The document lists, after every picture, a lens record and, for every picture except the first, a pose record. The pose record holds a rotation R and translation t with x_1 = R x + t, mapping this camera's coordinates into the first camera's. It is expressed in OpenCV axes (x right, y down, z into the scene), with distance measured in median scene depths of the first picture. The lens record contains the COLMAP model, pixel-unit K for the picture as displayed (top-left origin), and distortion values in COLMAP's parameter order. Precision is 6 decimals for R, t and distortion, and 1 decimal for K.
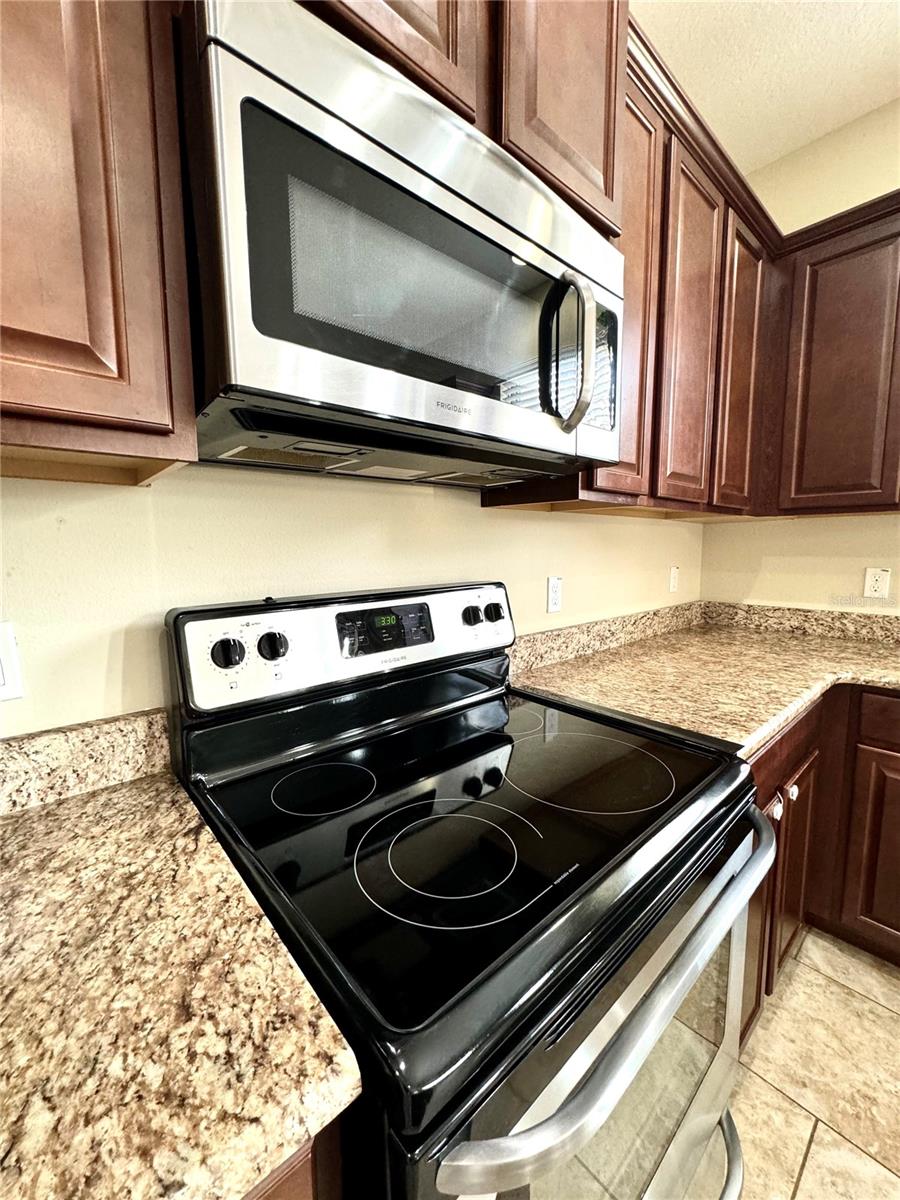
lens RADIAL K [[479.0, 0, 447.7], [0, 479.0, 597.1], [0, 0, 1]] dist [-0.002654, 0.000585]
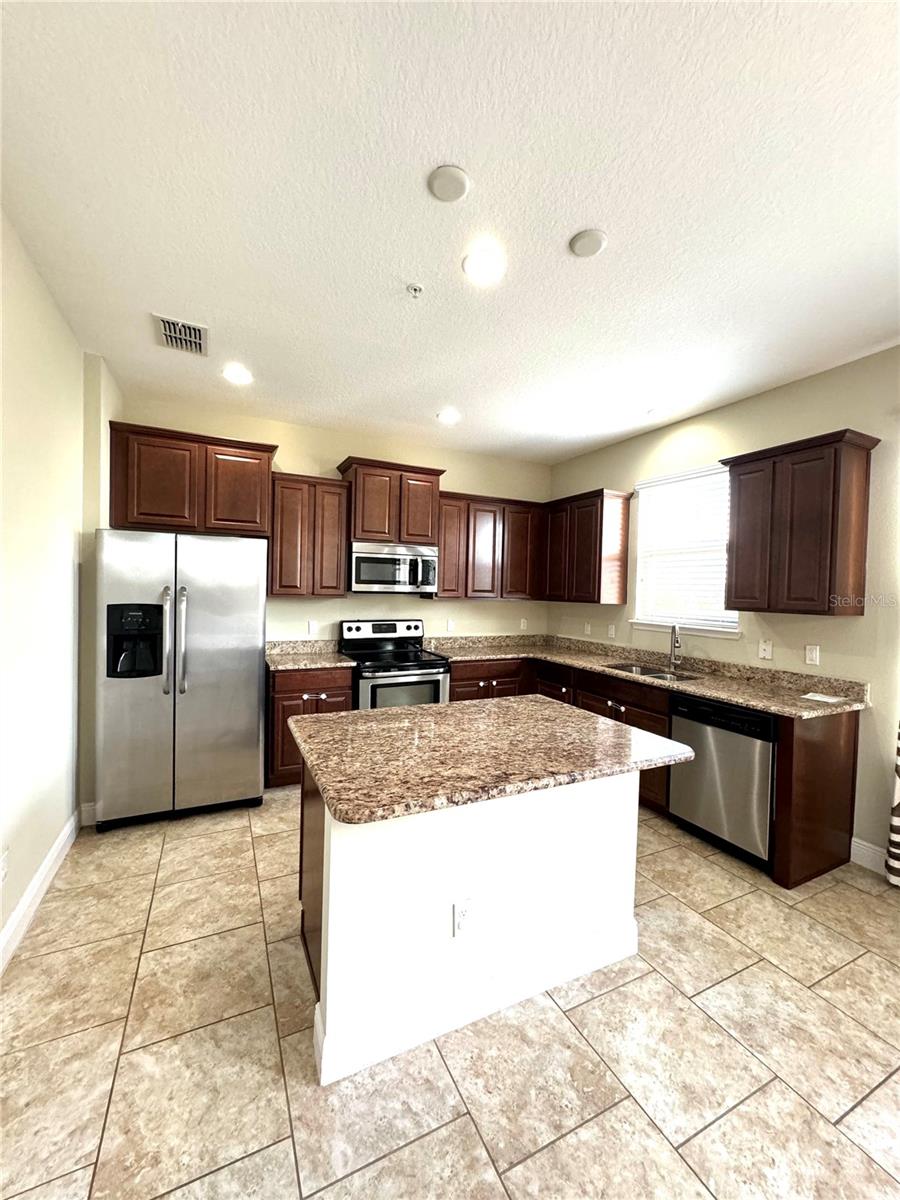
lens RADIAL K [[479.0, 0, 447.7], [0, 479.0, 597.1], [0, 0, 1]] dist [-0.002654, 0.000585]
pose [[0.962493, 0.033324, -0.269254, 1.784130], [-0.058475, 0.994583, -0.085937, 0.136764], [0.264932, 0.098458, 0.959227, -3.425373]]
